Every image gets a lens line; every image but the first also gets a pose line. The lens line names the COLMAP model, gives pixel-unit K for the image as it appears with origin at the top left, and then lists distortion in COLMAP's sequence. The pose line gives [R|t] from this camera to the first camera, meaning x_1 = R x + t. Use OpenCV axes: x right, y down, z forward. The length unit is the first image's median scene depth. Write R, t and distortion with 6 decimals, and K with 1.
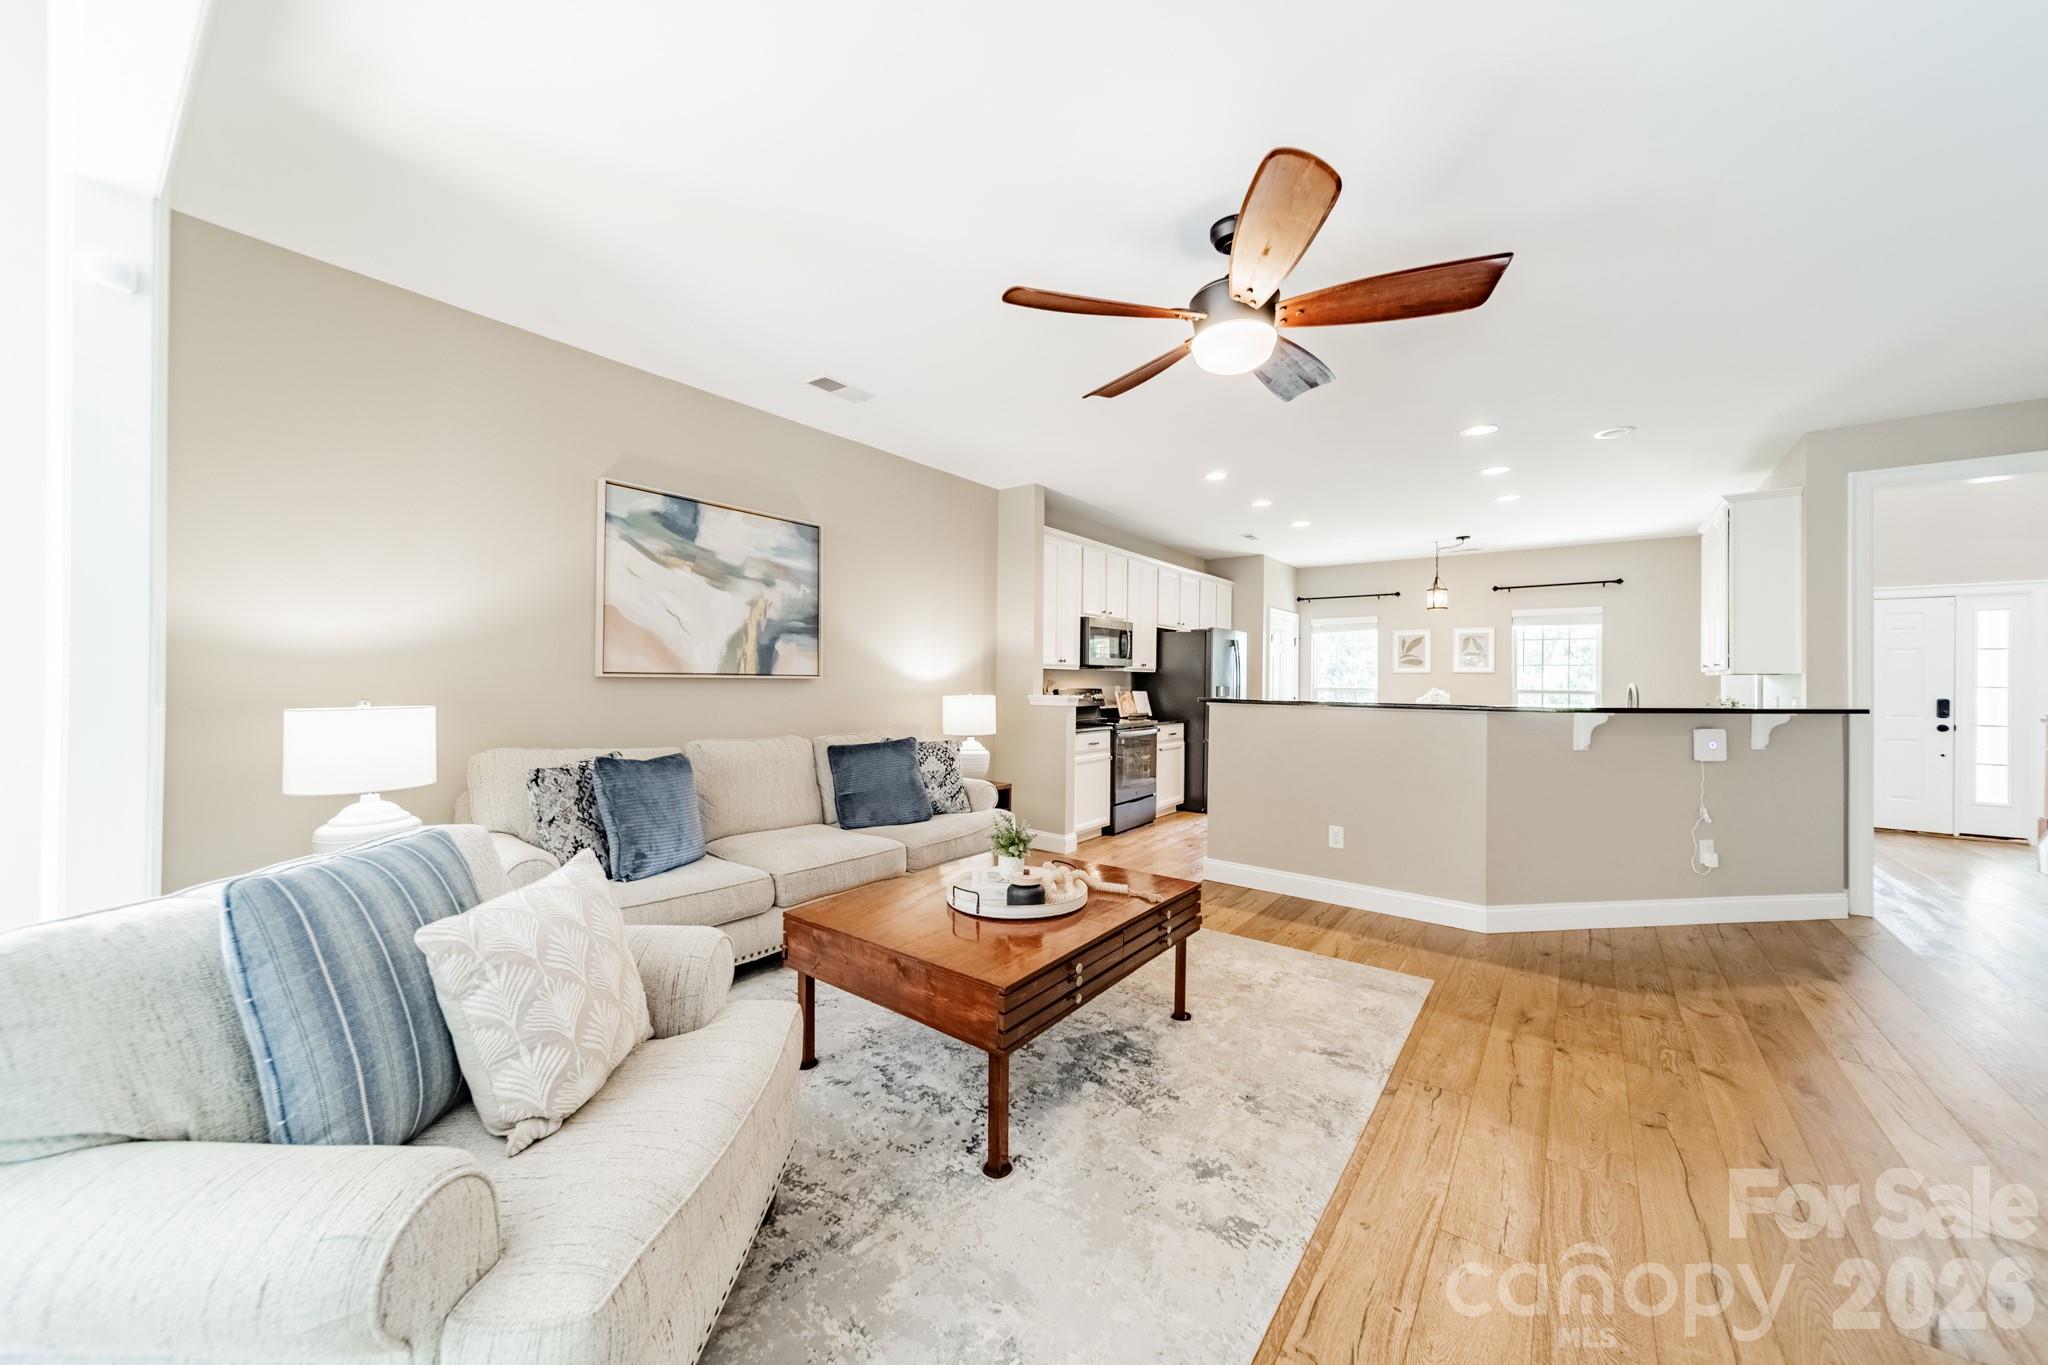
lens RADIAL K [[731.3, 0, 1032.0], [0, 731.3, 670.1], [0, 0, 1]] dist [0.005891, 0.000393]
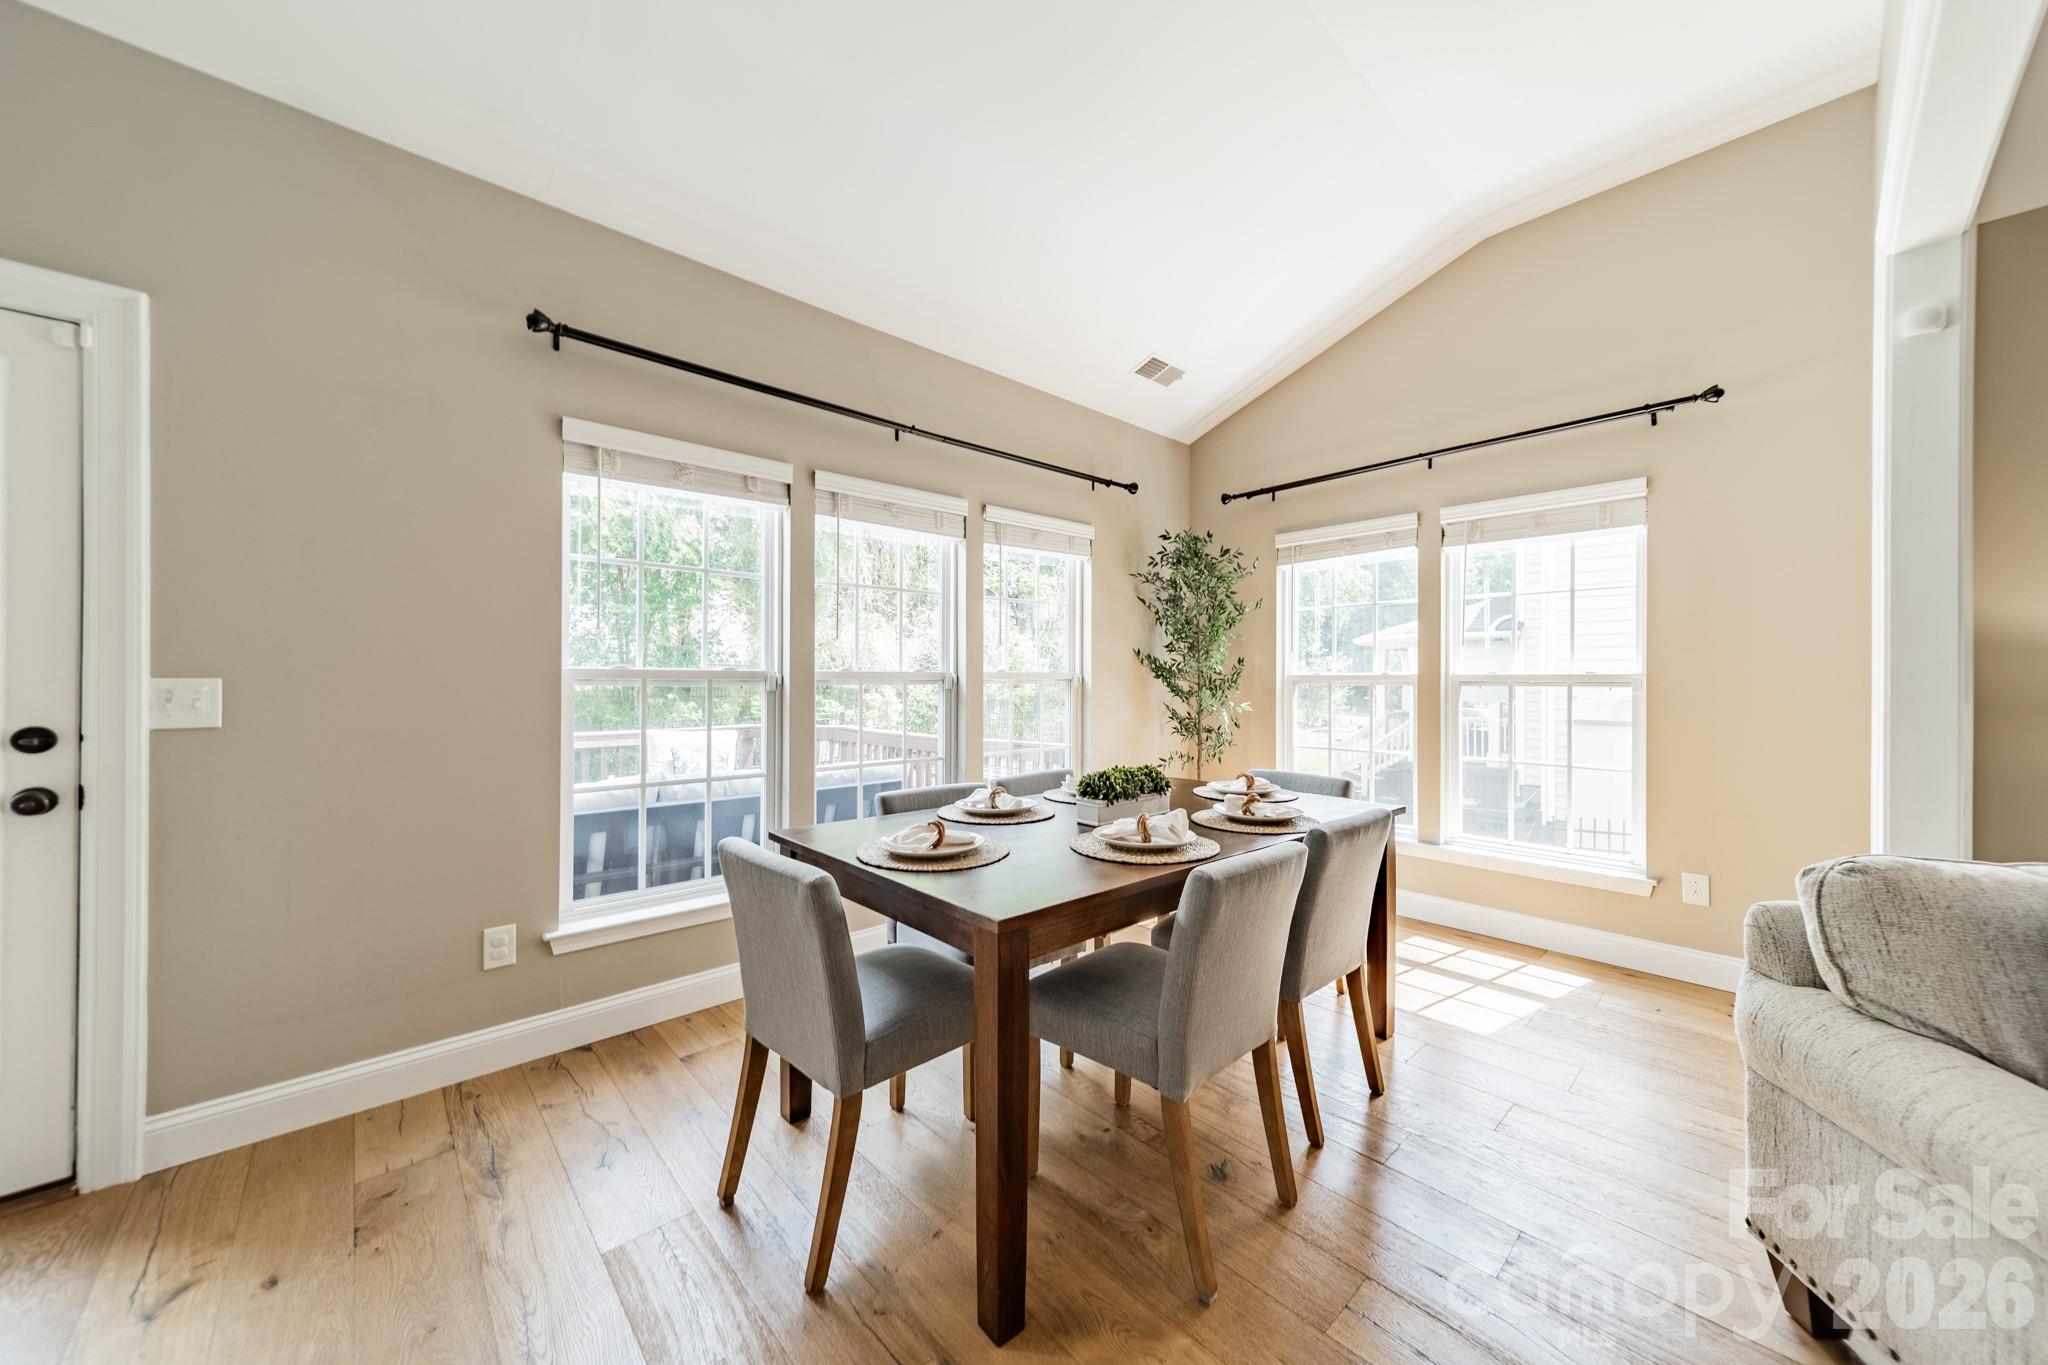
lens RADIAL K [[731.3, 0, 1034.9], [0, 731.3, 678.2], [0, 0, 1]] dist [0.005891, 0.000393]
pose [[-0.182099, -0.010353, -0.983226, 0.050755], [0.005889, 0.999915, -0.011619, 0.008214], [0.983263, -0.007906, -0.182023, -0.059921]]
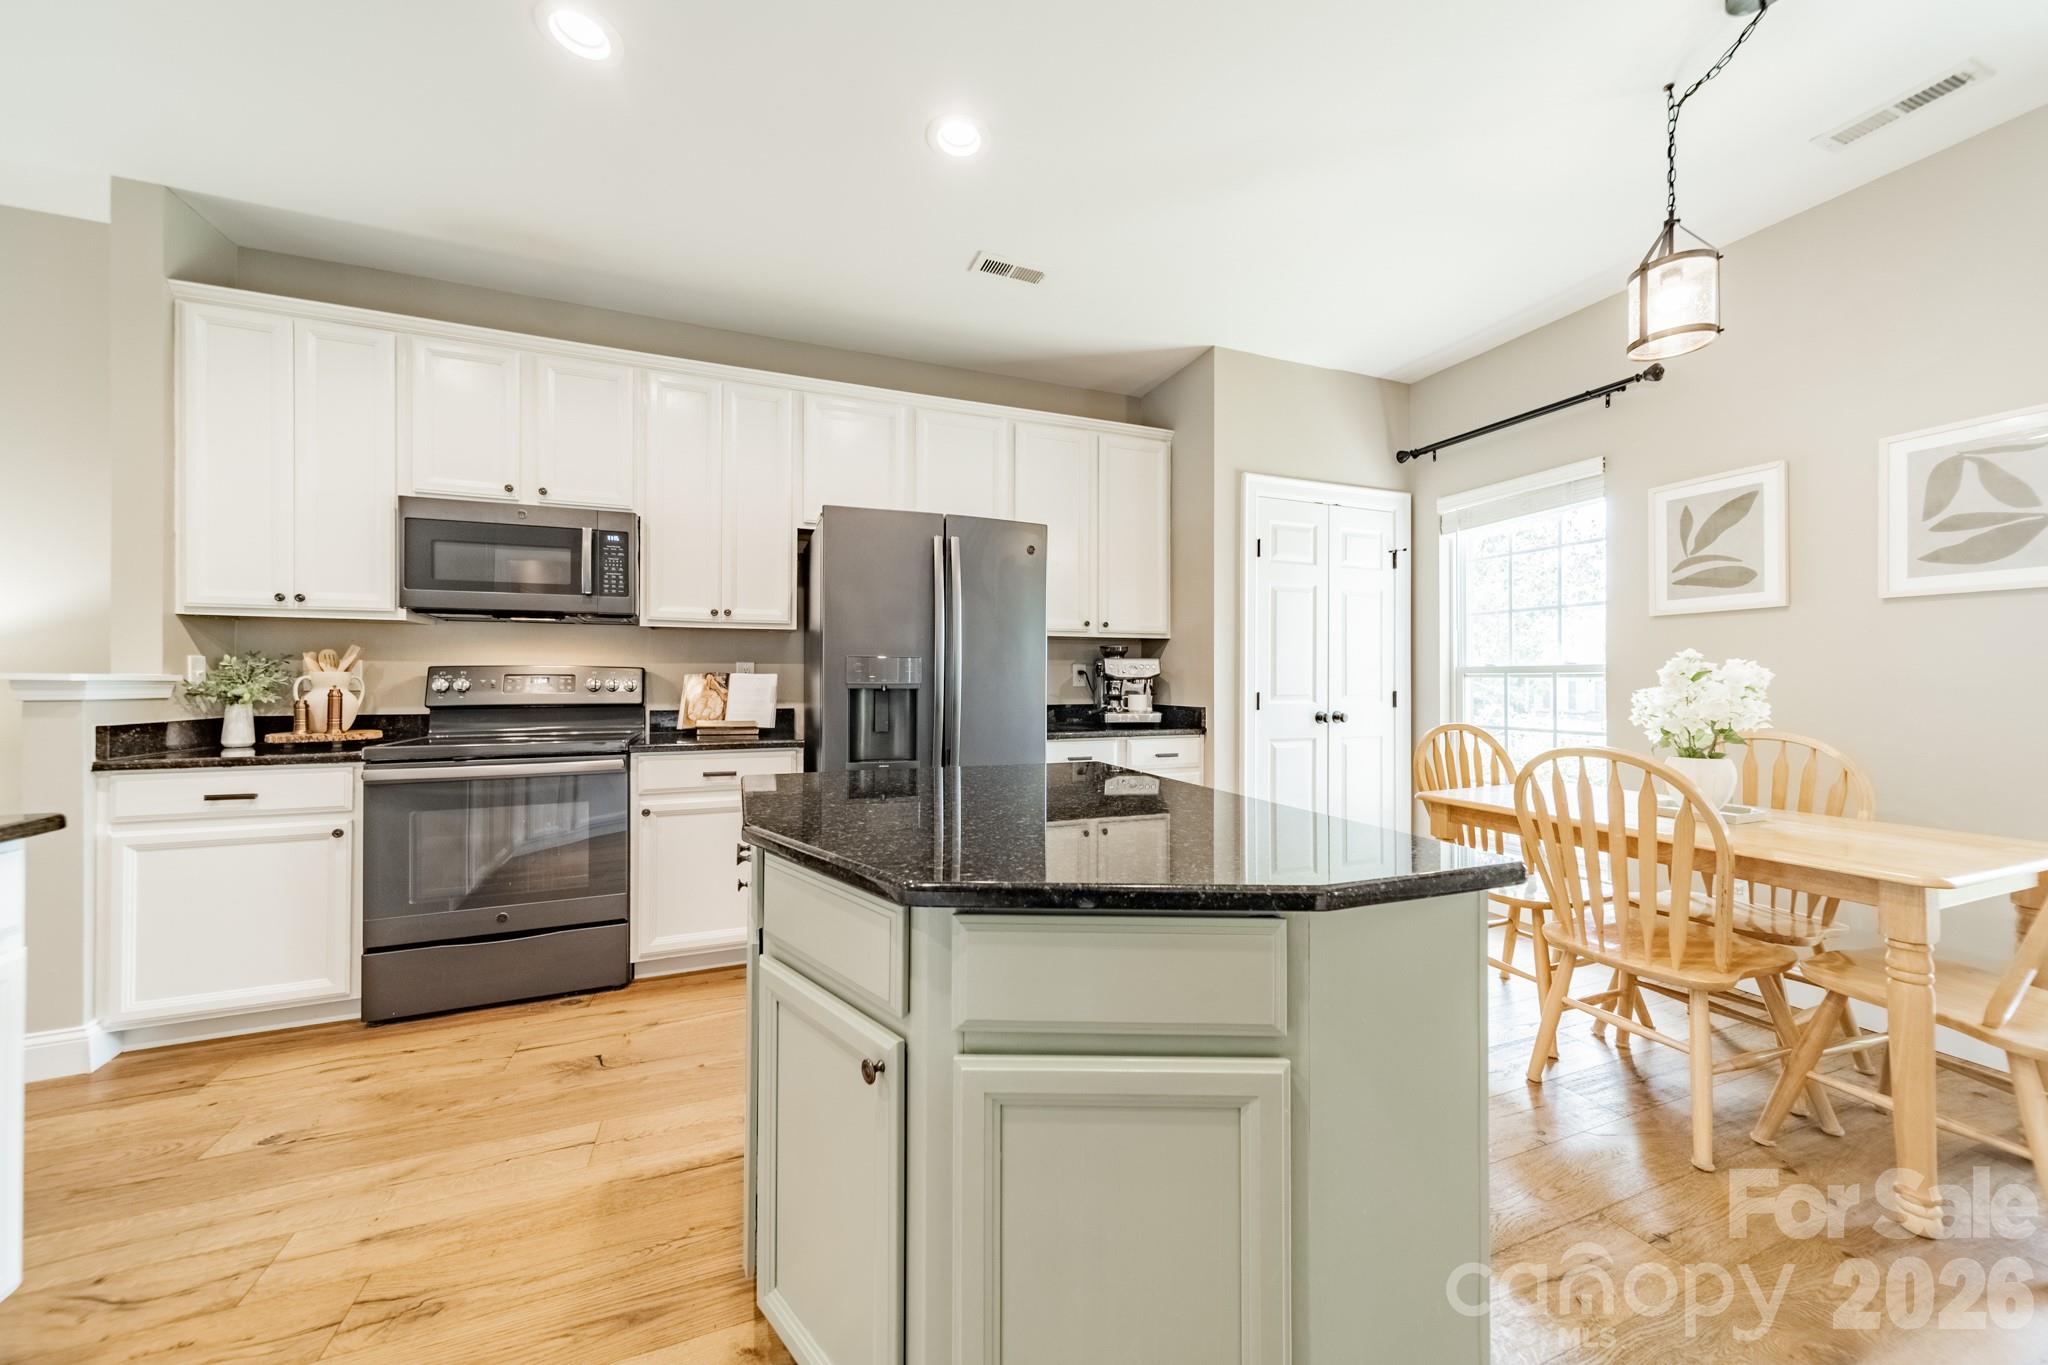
lens RADIAL K [[731.3, 0, 1038.4], [0, 731.3, 675.8], [0, 0, 1]] dist [0.005891, 0.000393]
pose [[0.853952, -0.009766, -0.520261, 0.933361], [0.014063, 0.999892, 0.004313, 0.055349], [0.520162, -0.011000, 0.853997, 1.244569]]
